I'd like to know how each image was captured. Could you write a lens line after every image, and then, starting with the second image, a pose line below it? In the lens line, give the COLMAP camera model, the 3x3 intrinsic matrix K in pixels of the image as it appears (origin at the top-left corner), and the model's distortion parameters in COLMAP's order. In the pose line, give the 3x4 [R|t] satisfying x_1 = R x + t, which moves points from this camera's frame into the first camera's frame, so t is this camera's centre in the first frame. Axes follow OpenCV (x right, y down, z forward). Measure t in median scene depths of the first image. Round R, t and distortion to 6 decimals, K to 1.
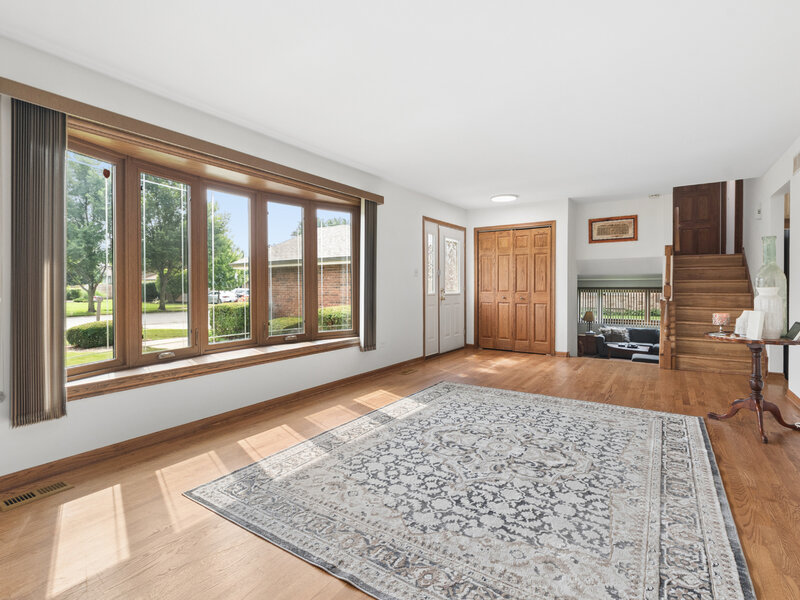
lens RADIAL K [[400.4, 0, 398.6], [0, 400.4, 295.2], [0, 0, 1]] dist [-0.000696, -0.000982]
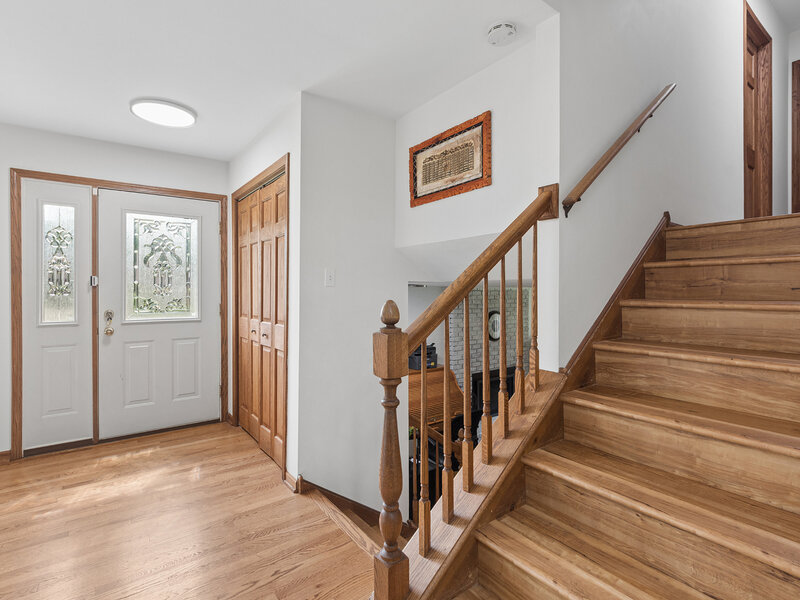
lens RADIAL K [[400.4, 0, 398.6], [0, 400.4, 295.2], [0, 0, 1]] dist [-0.000696, -0.000982]
pose [[0.941160, 0.005121, -0.337921, 1.258455], [-0.010856, 0.999827, -0.015085, -0.069064], [0.337786, 0.017866, 0.941053, 1.279301]]
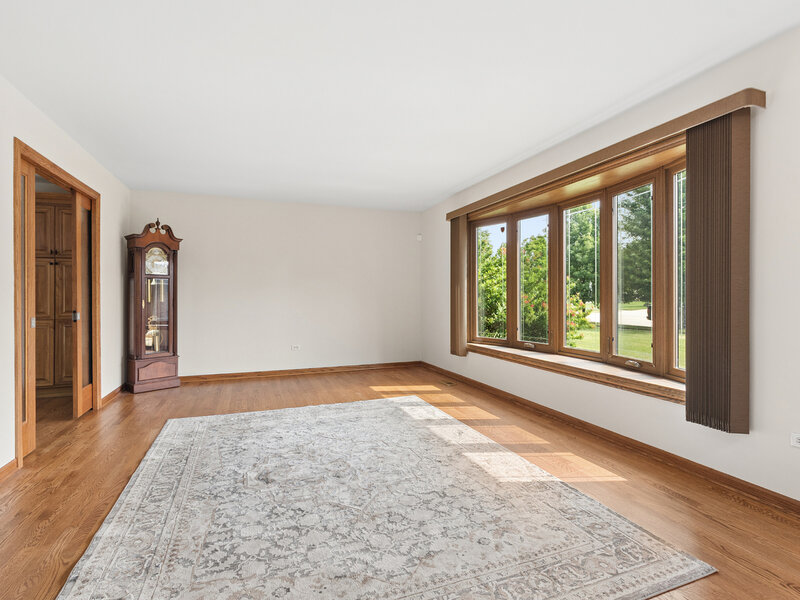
lens RADIAL K [[400.4, 0, 398.6], [0, 400.4, 295.2], [0, 0, 1]] dist [-0.000696, -0.000982]
pose [[-0.576685, 0.002869, -0.816961, 0.806666], [-0.013466, 0.999825, 0.013017, -0.034966], [0.816855, 0.018508, -0.576545, 1.417784]]
